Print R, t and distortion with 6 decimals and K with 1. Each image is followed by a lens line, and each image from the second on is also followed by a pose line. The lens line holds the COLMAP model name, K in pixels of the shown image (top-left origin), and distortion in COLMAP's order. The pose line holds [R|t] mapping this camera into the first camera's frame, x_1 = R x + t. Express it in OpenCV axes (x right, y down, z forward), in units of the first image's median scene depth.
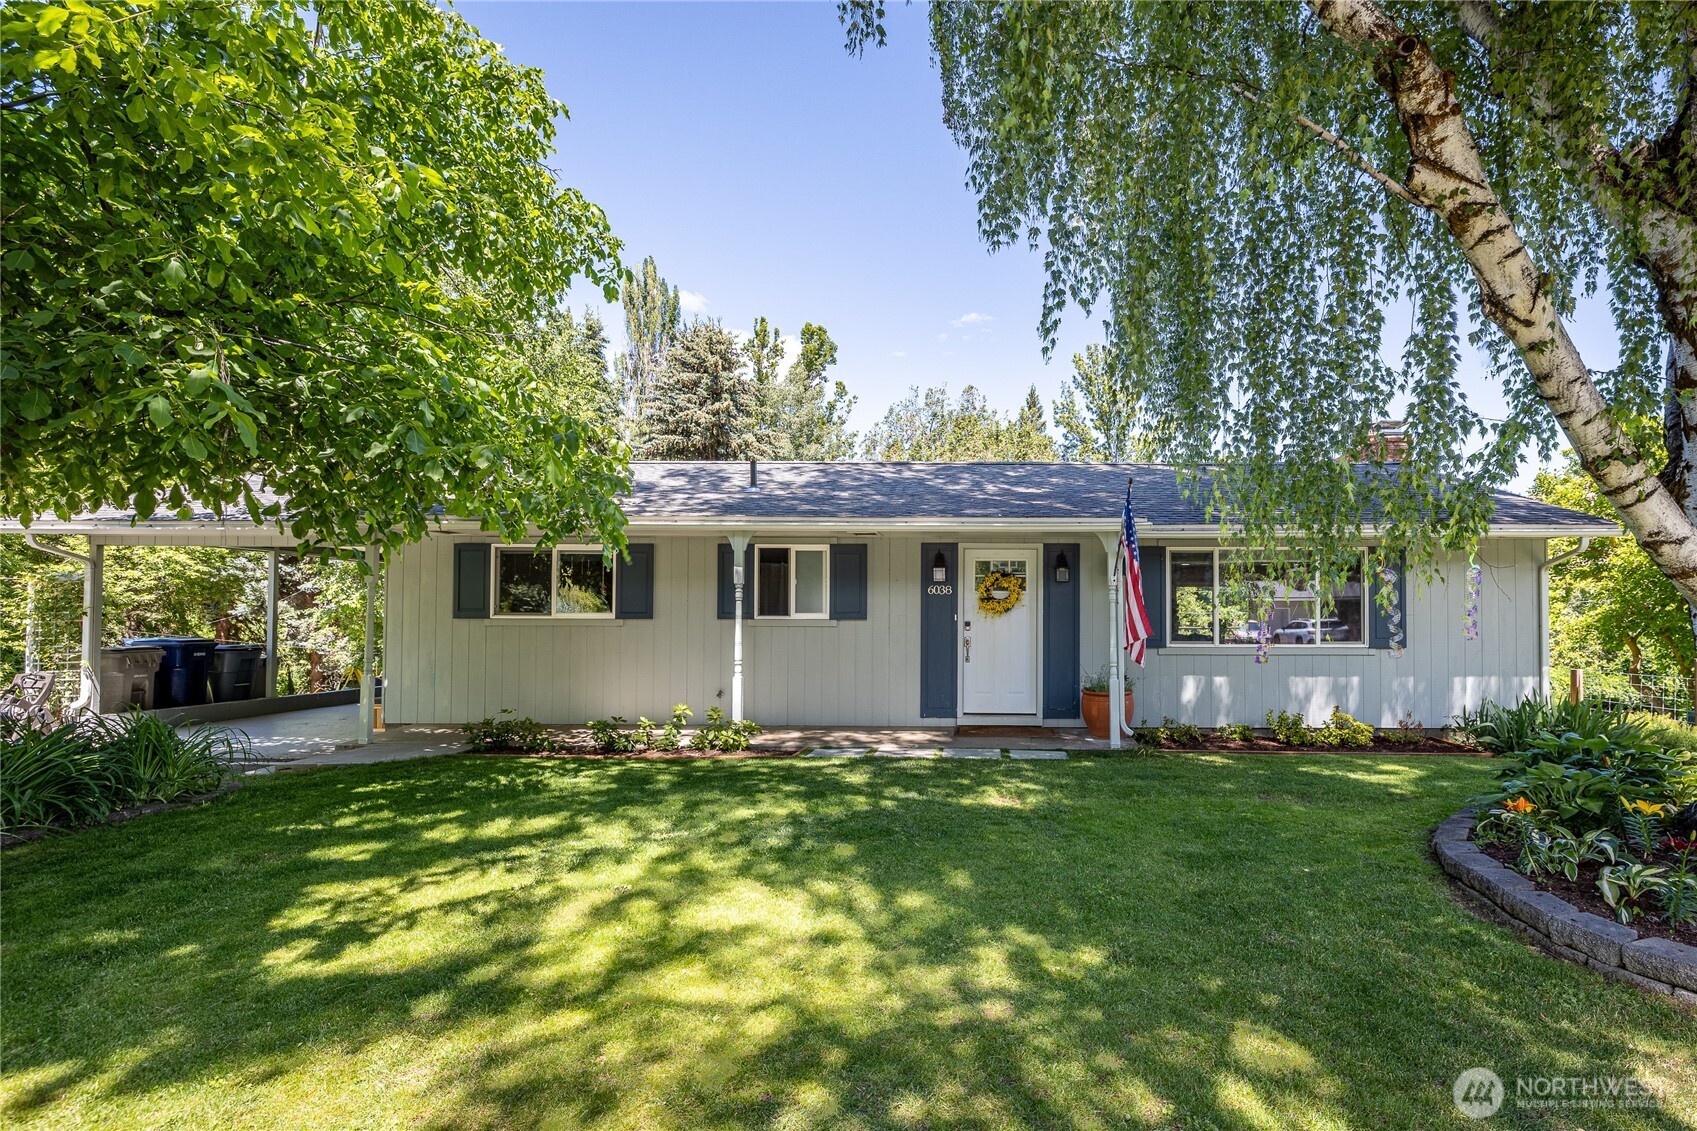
lens RADIAL K [[701.9, 0, 848.5], [0, 701.9, 565.5], [0, 0, 1]] dist [-0.000831, 0.000211]
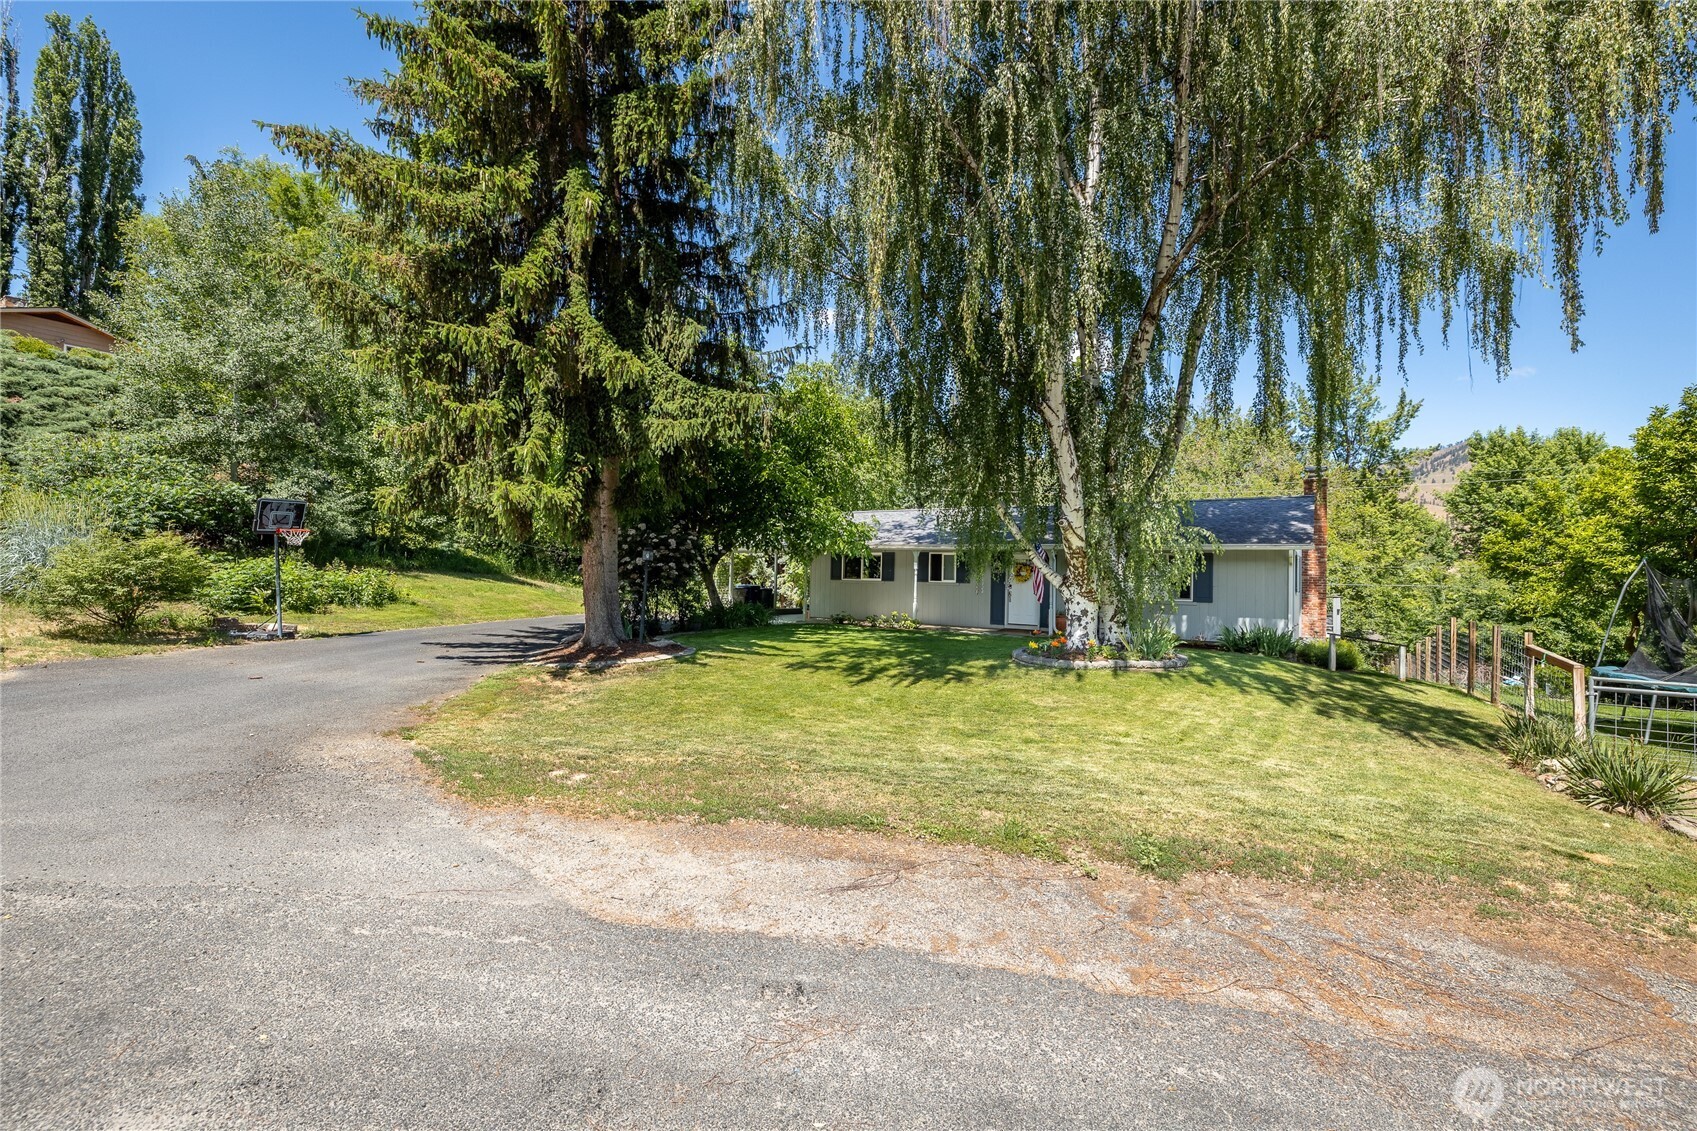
lens RADIAL K [[701.9, 0, 848.5], [0, 701.9, 565.5], [0, 0, 1]] dist [-0.000831, 0.000211]
pose [[0.852097, 0.006937, -0.523338, 0.854840], [0.020265, 0.998725, 0.046234, -0.097250], [0.522992, -0.050001, 0.850870, -1.173523]]
